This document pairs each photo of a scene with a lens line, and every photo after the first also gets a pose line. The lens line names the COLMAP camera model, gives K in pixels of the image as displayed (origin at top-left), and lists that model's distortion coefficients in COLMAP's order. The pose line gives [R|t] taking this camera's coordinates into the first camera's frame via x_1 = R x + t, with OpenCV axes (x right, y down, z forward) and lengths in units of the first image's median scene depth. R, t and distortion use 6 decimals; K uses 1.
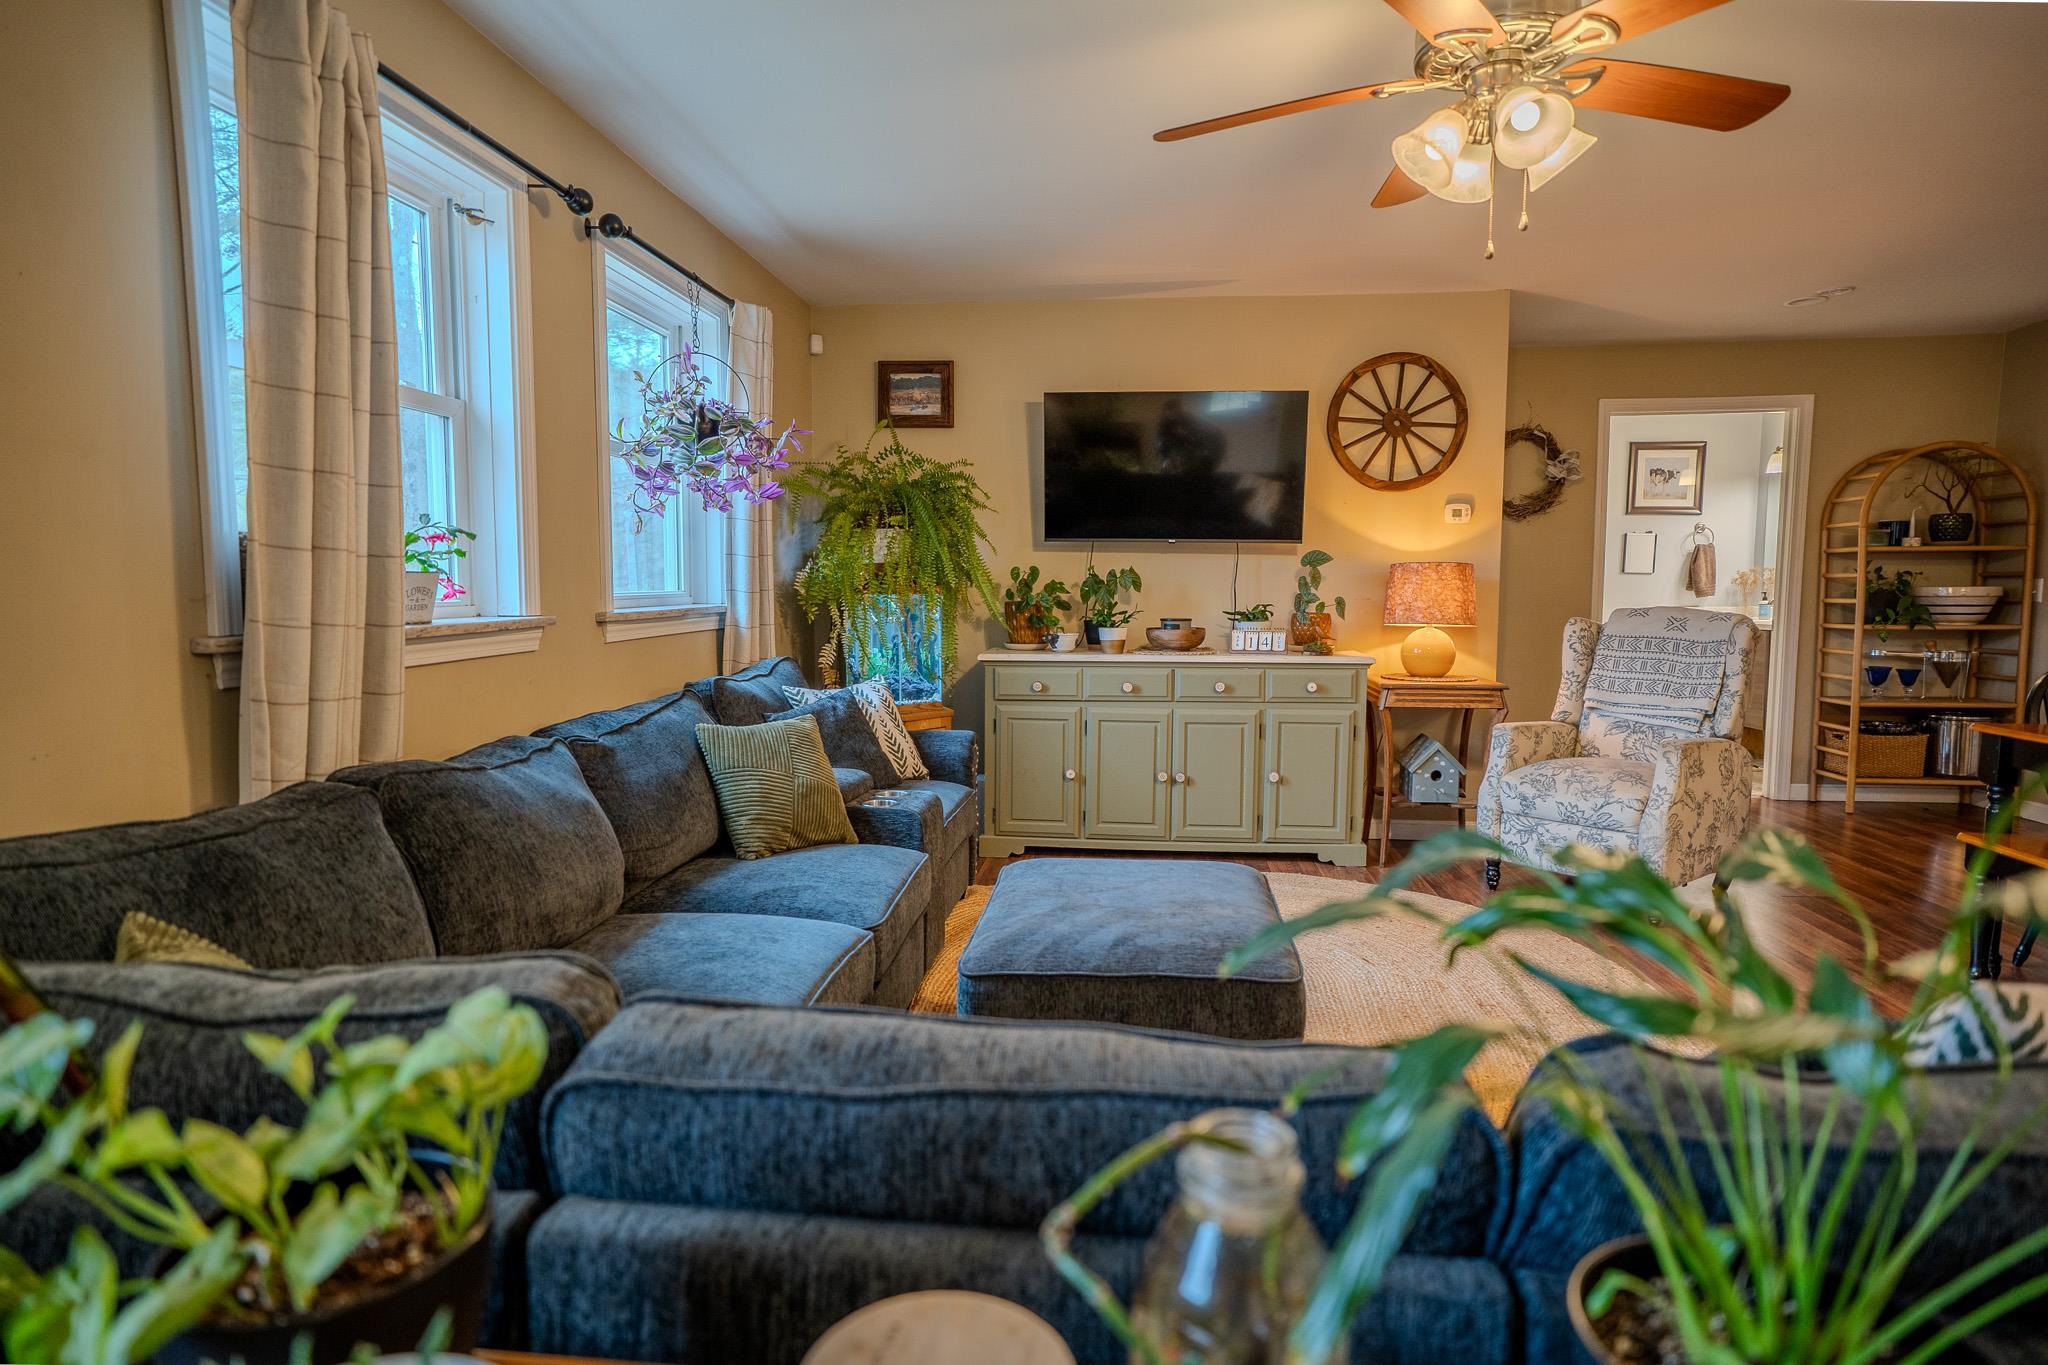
lens RADIAL K [[1150.6, 0, 1021.3], [0, 1150.6, 682.5], [0, 0, 1]] dist [0.000054, -0.000316]
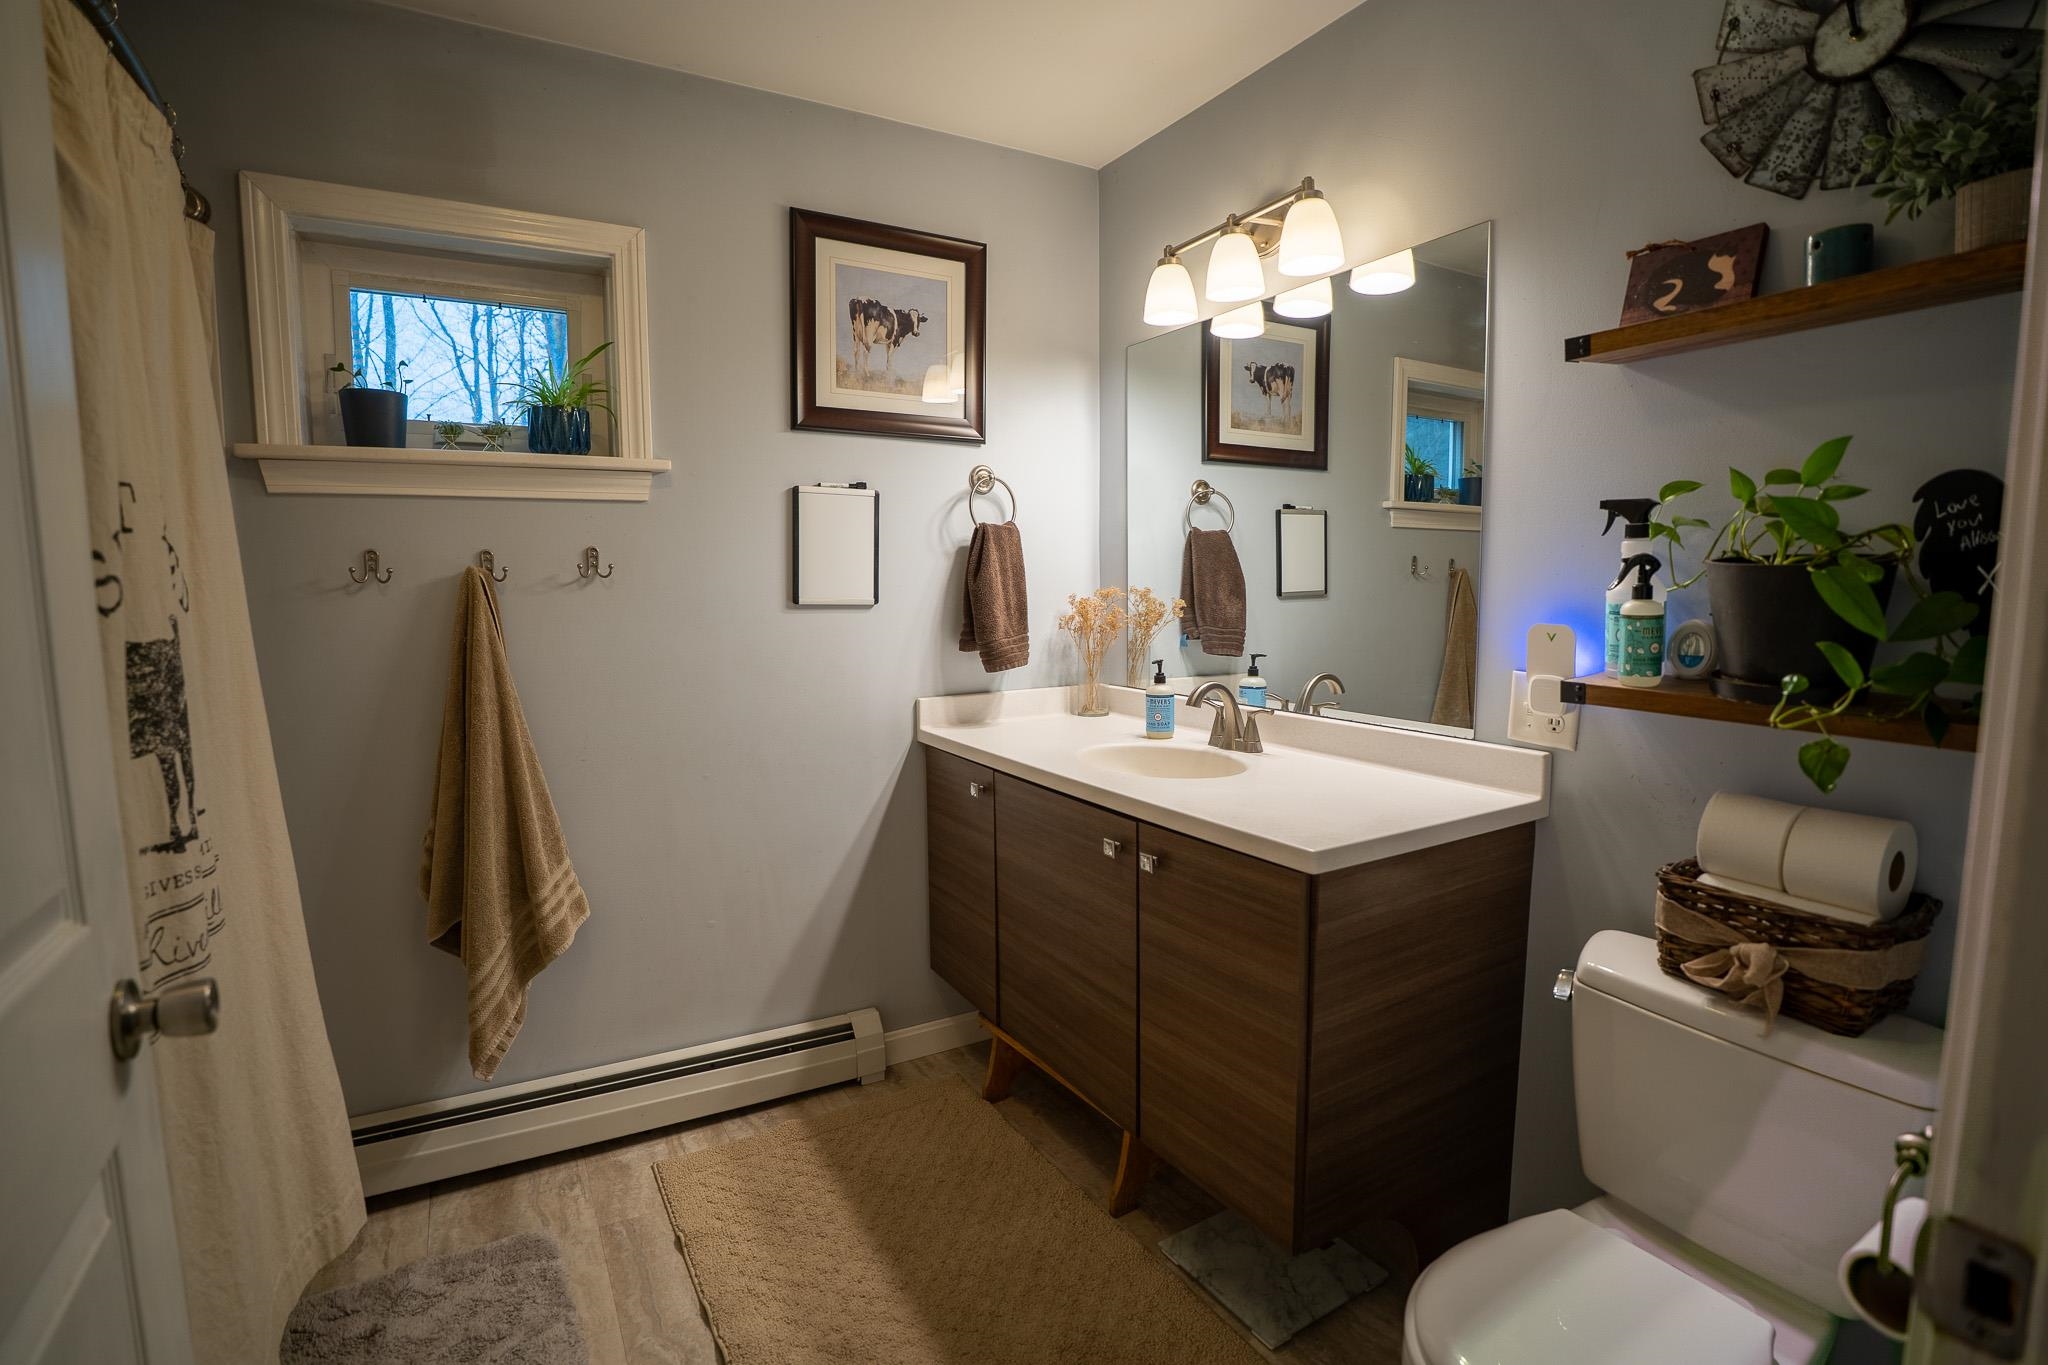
lens RADIAL K [[961.4, 0, 1026.0], [0, 961.4, 693.4], [0, 0, 1]] dist [-0.051762, 0.001579]
pose [[0.815209, -0.065565, 0.575444, 0.421064], [0.057262, 0.997828, 0.032570, -0.075737], [-0.576330, 0.006399, 0.817192, 0.743446]]
